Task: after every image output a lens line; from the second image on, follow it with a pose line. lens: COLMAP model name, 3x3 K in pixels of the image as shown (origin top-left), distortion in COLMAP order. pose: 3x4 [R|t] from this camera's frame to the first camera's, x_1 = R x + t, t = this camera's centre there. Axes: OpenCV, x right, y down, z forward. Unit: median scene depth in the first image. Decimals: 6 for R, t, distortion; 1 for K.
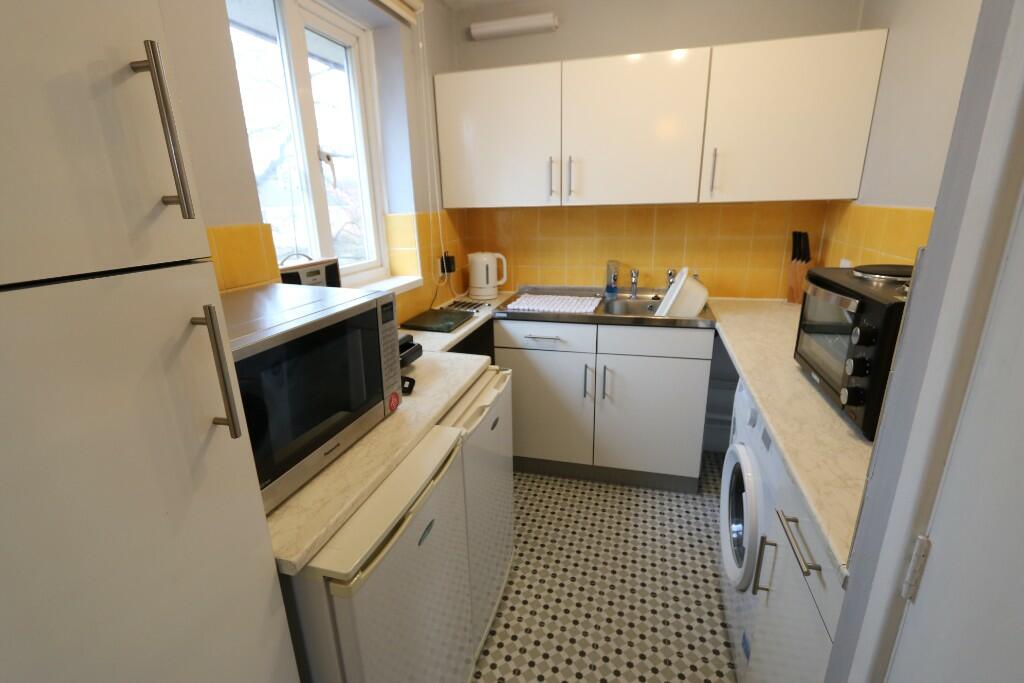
lens RADIAL K [[459.1, 0, 506.4], [0, 459.1, 344.1], [0, 0, 1]] dist [-0.004144, -0.000933]
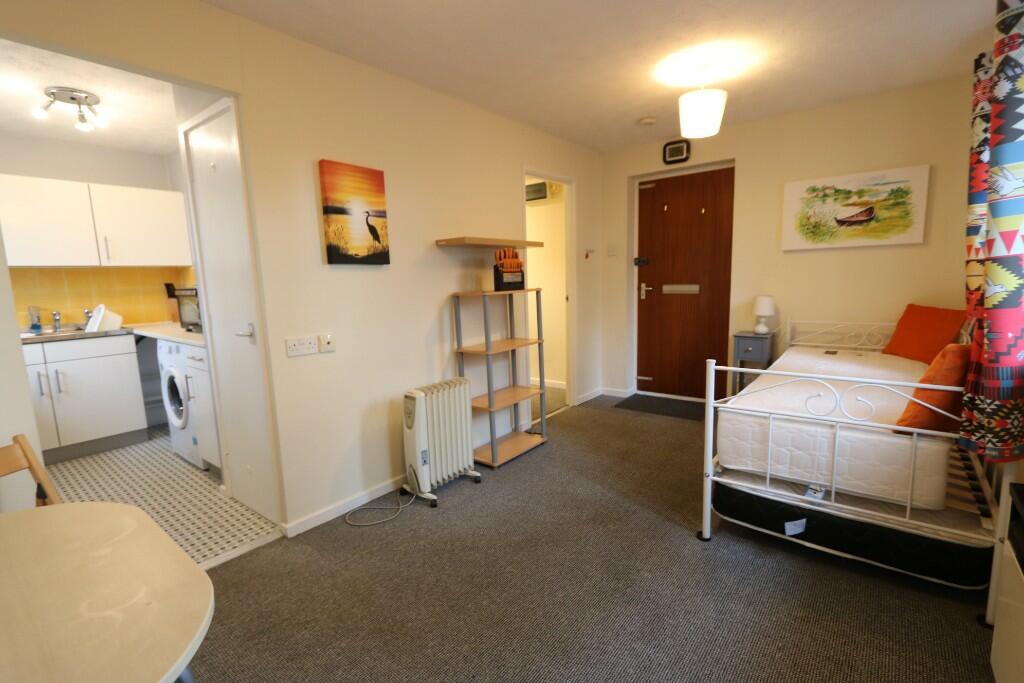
lens RADIAL K [[459.1, 0, 506.4], [0, 459.1, 344.1], [0, 0, 1]] dist [-0.004144, -0.000933]
pose [[0.385475, -0.125792, 0.914104, -0.554862], [0.277331, 0.960653, 0.015249, 0.342040], [-0.880055, 0.247631, 0.405194, -0.890024]]
